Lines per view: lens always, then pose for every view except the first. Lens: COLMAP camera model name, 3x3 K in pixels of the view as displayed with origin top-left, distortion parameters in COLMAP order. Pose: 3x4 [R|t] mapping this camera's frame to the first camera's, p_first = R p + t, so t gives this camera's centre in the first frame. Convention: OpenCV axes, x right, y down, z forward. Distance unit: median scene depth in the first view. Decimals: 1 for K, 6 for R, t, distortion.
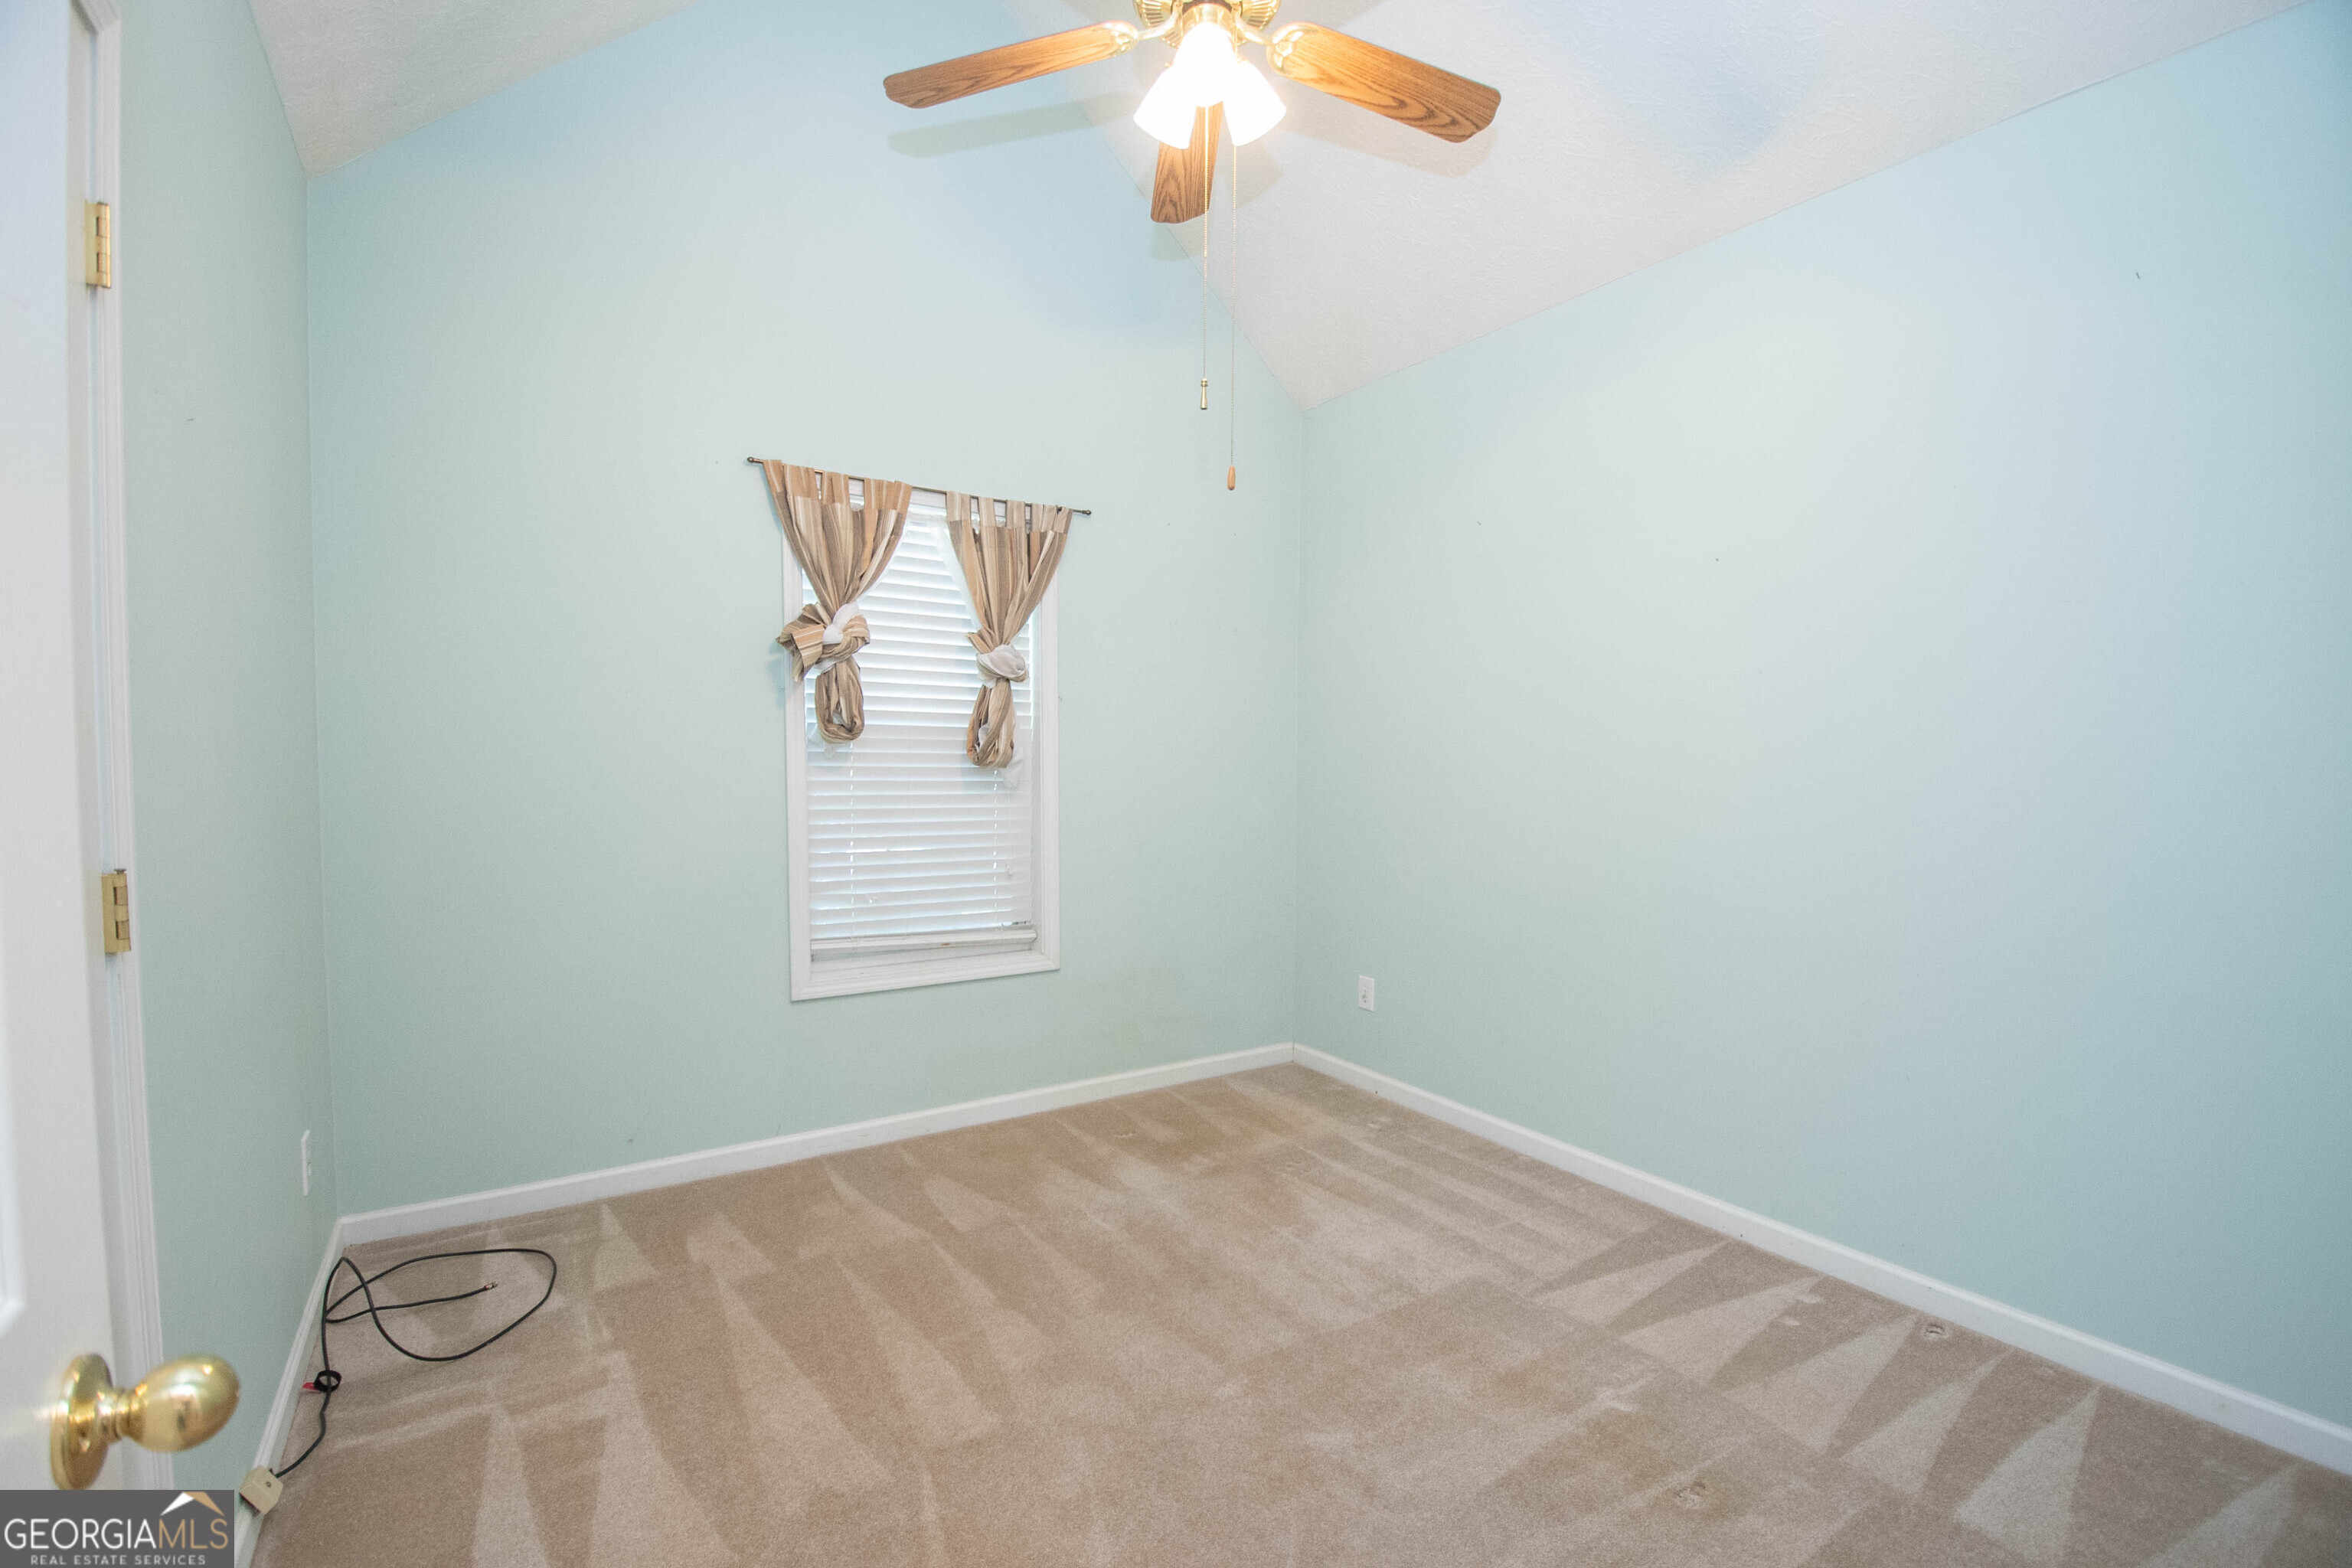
lens RADIAL K [[1007.0, 0, 1170.5], [0, 1007.0, 809.7], [0, 0, 1]] dist [0.000525, -0.019016]
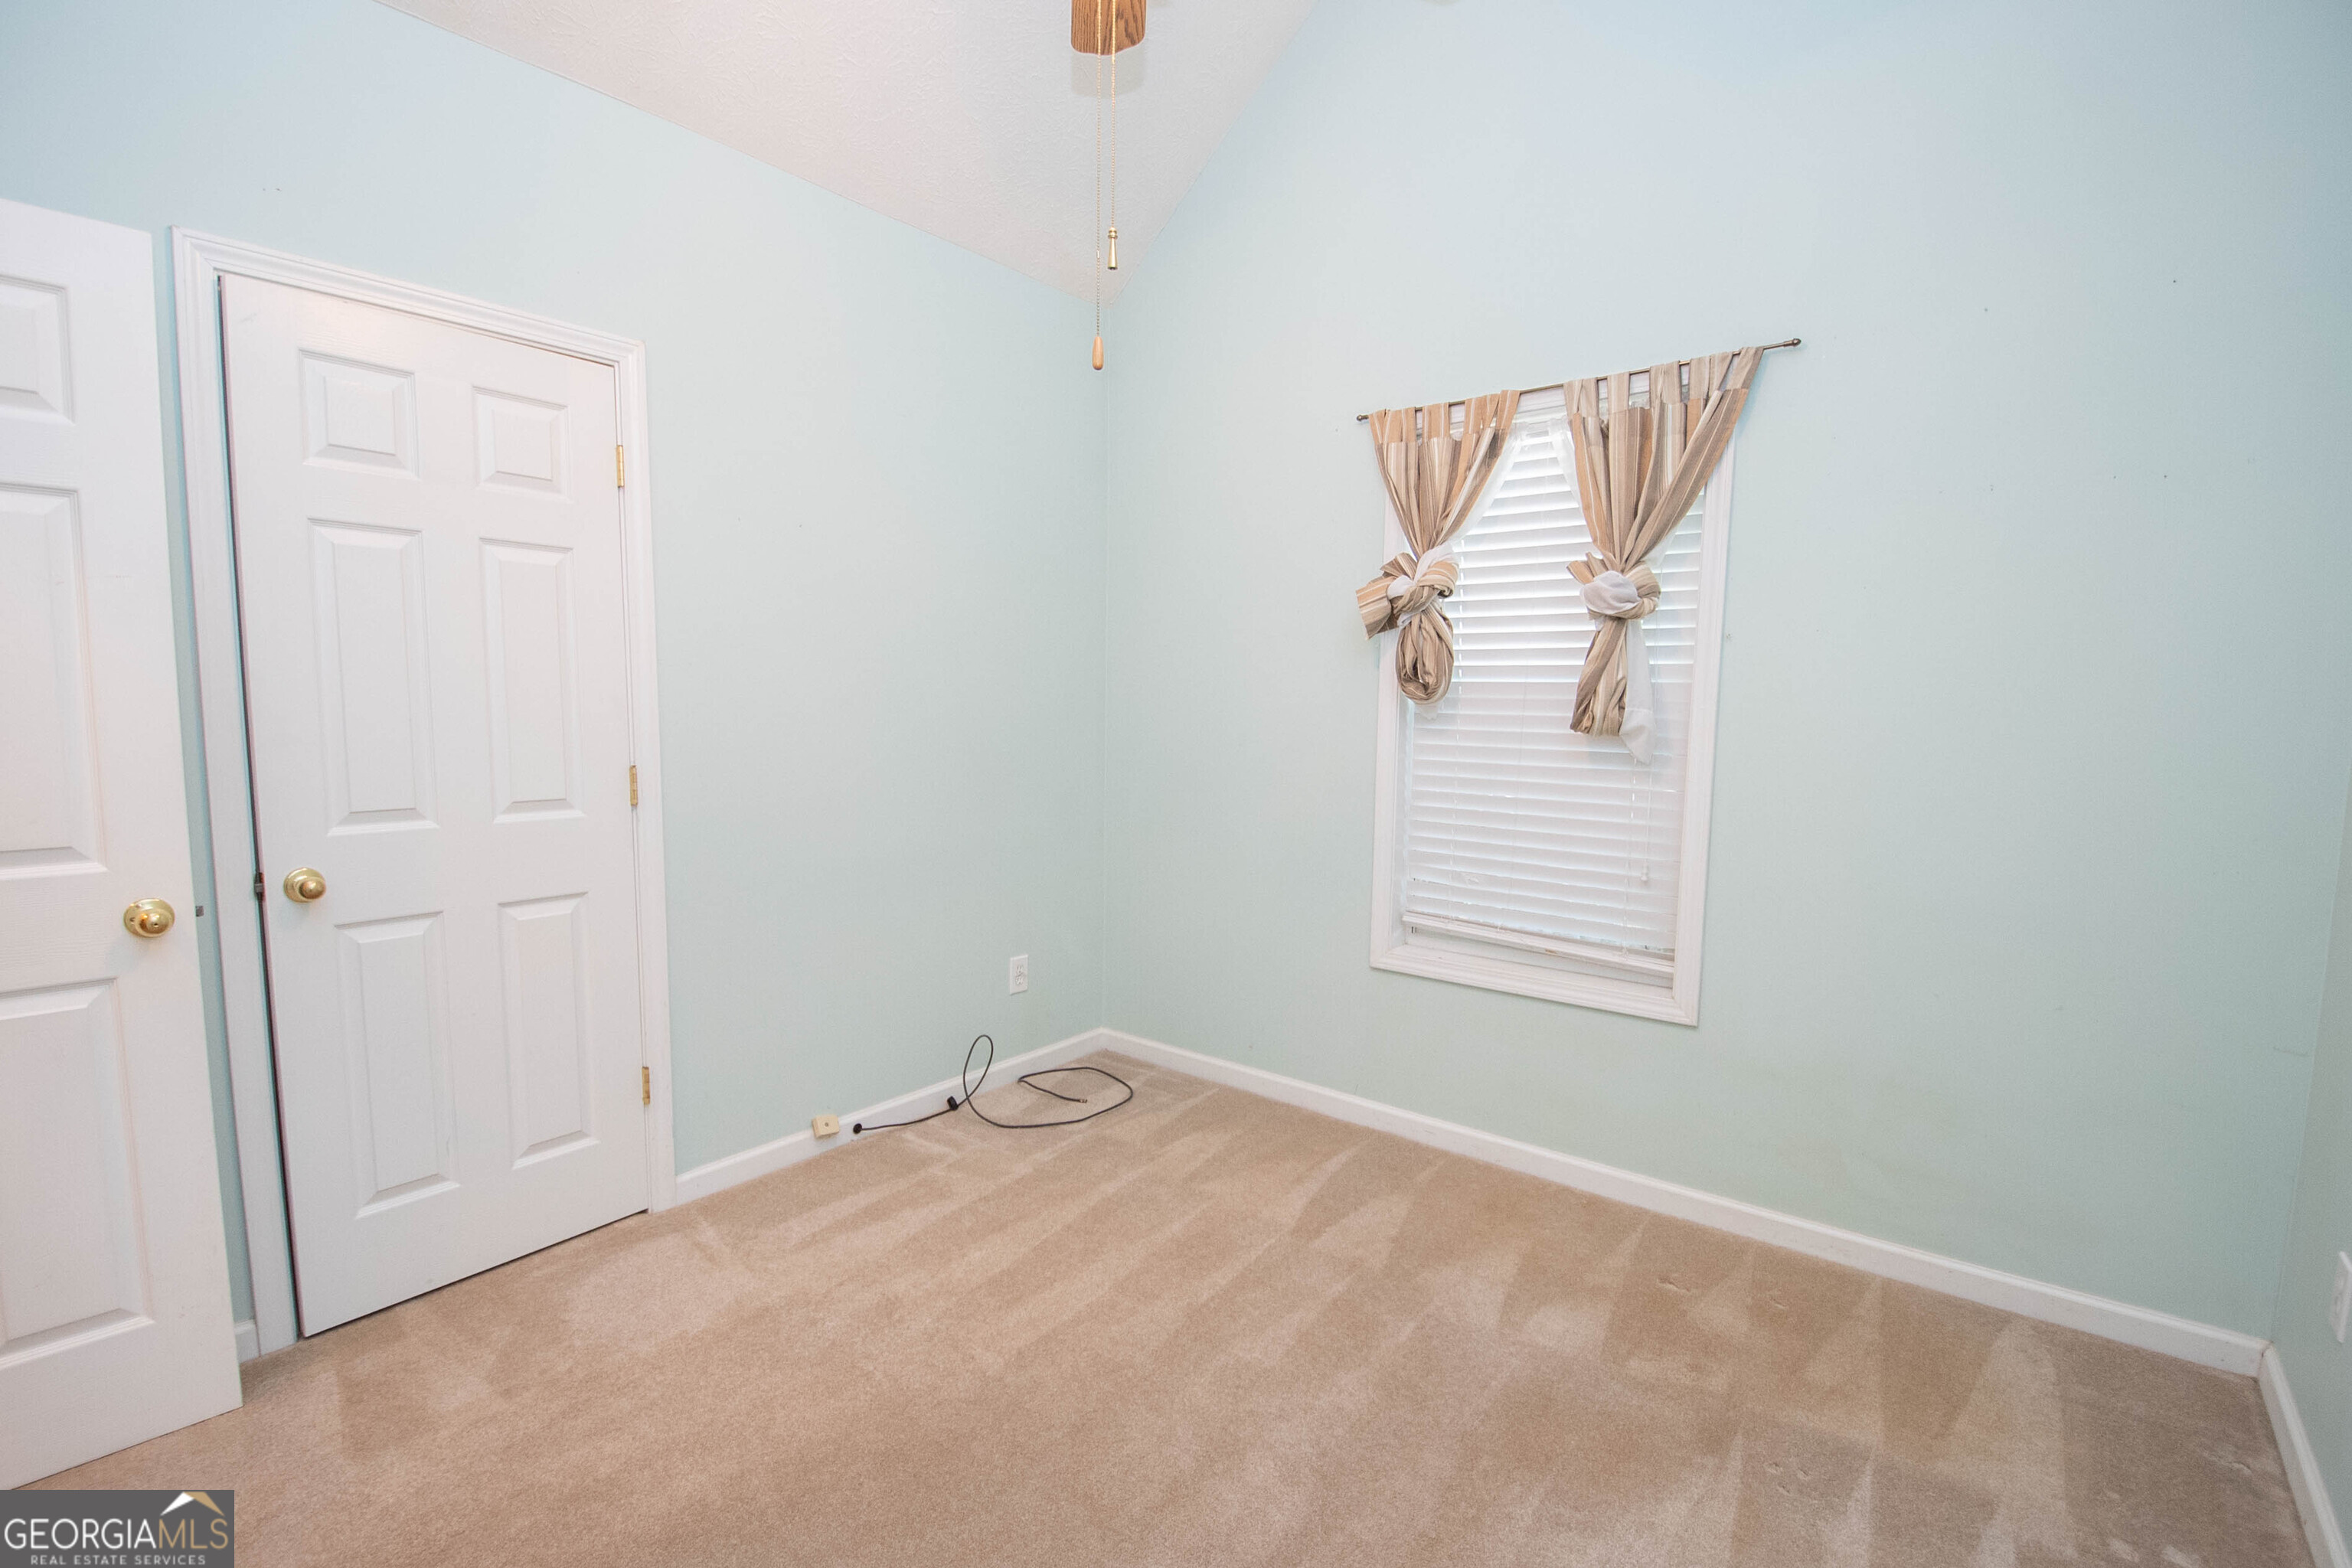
lens RADIAL K [[1046.8, 0, 1191.4], [0, 1046.8, 812.4], [0, 0, 1]] dist [0.011722, -0.023050]
pose [[0.329401, 0.096770, -0.939218, 0.501934], [-0.059010, 0.994899, 0.081811, -0.032649], [0.942344, 0.028475, 0.333431, 0.475268]]
